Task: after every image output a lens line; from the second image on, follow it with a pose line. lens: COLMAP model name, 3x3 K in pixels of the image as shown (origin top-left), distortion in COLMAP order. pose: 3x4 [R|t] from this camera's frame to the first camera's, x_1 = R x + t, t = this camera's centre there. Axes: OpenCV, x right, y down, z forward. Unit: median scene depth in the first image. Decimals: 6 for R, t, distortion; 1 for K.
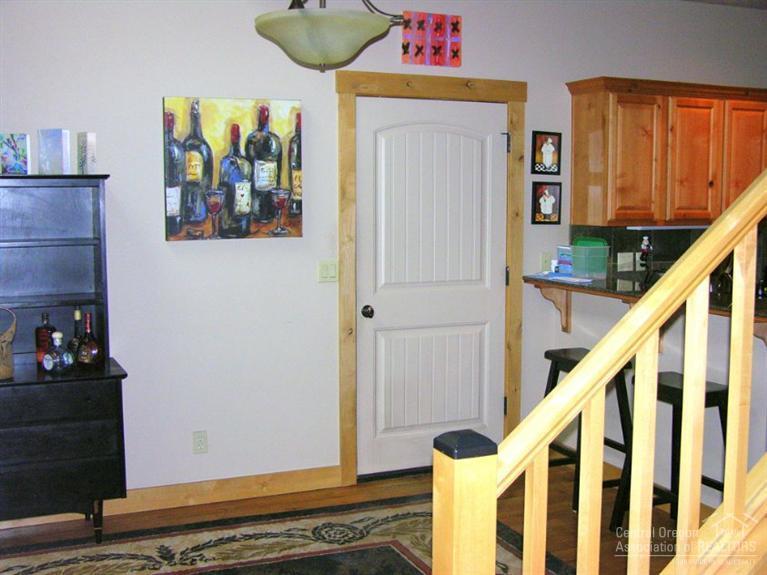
lens RADIAL K [[914.1, 0, 383.5], [0, 914.1, 287.5], [0, 0, 1]] dist [-0.180521, 0.312726]
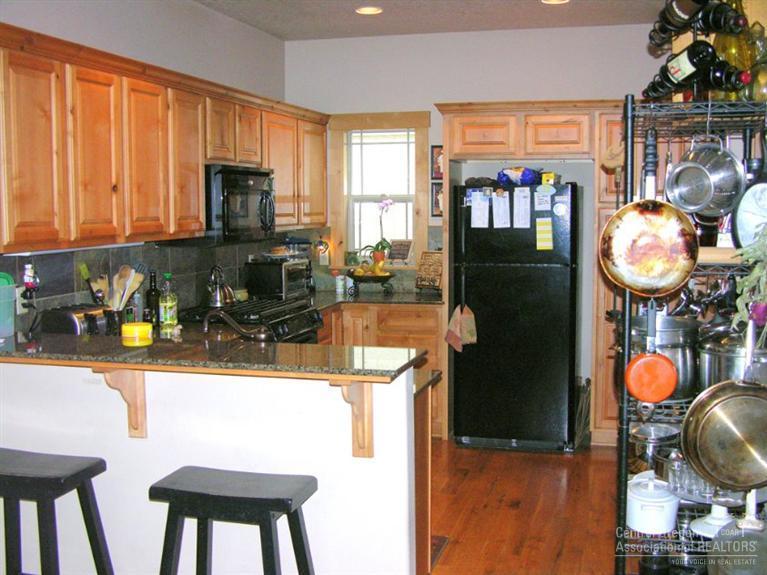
lens RADIAL K [[914.1, 0, 383.5], [0, 914.1, 287.5], [0, 0, 1]] dist [-0.180521, 0.312726]
pose [[0.618053, -0.075568, 0.782496, -0.087070], [0.083945, 0.996022, 0.029885, -0.038136], [-0.781641, 0.047216, 0.621939, 0.373464]]
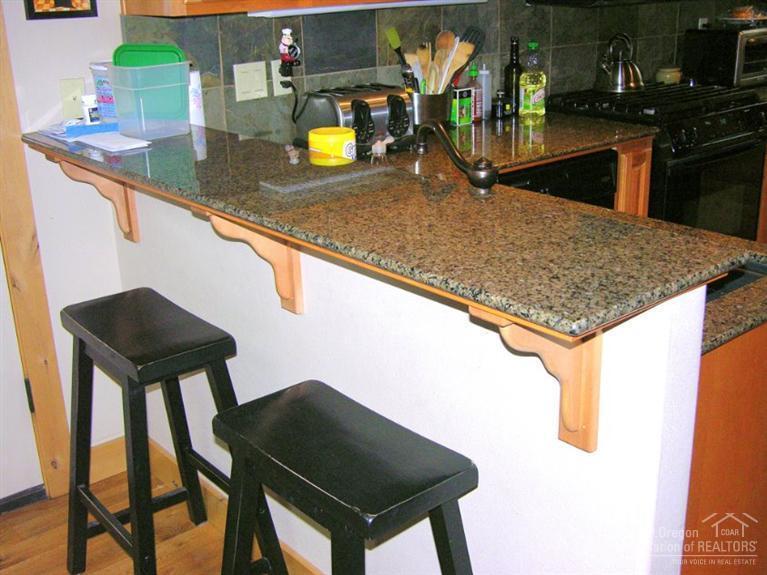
lens RADIAL K [[914.1, 0, 383.5], [0, 914.1, 287.5], [0, 0, 1]] dist [-0.180521, 0.312726]
pose [[0.955469, -0.124223, 0.267671, 0.197521], [0.055519, 0.966553, 0.250387, -0.041475], [-0.289822, -0.224376, 0.930408, 0.498421]]
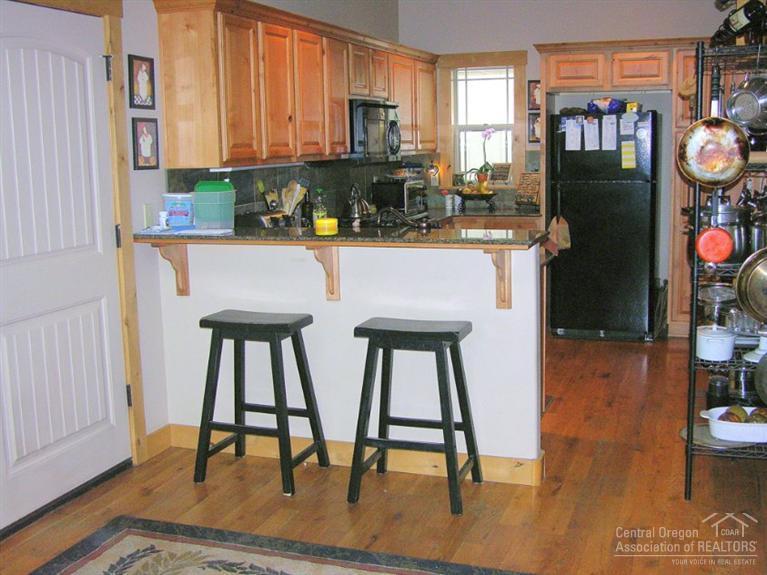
lens RADIAL K [[914.1, 0, 383.5], [0, 914.1, 287.5], [0, 0, 1]] dist [-0.180521, 0.312726]
pose [[0.676427, -0.132396, 0.724512, -0.285291], [0.096423, 0.991163, 0.091100, -0.017371], [-0.730171, 0.008237, 0.683215, 0.285120]]
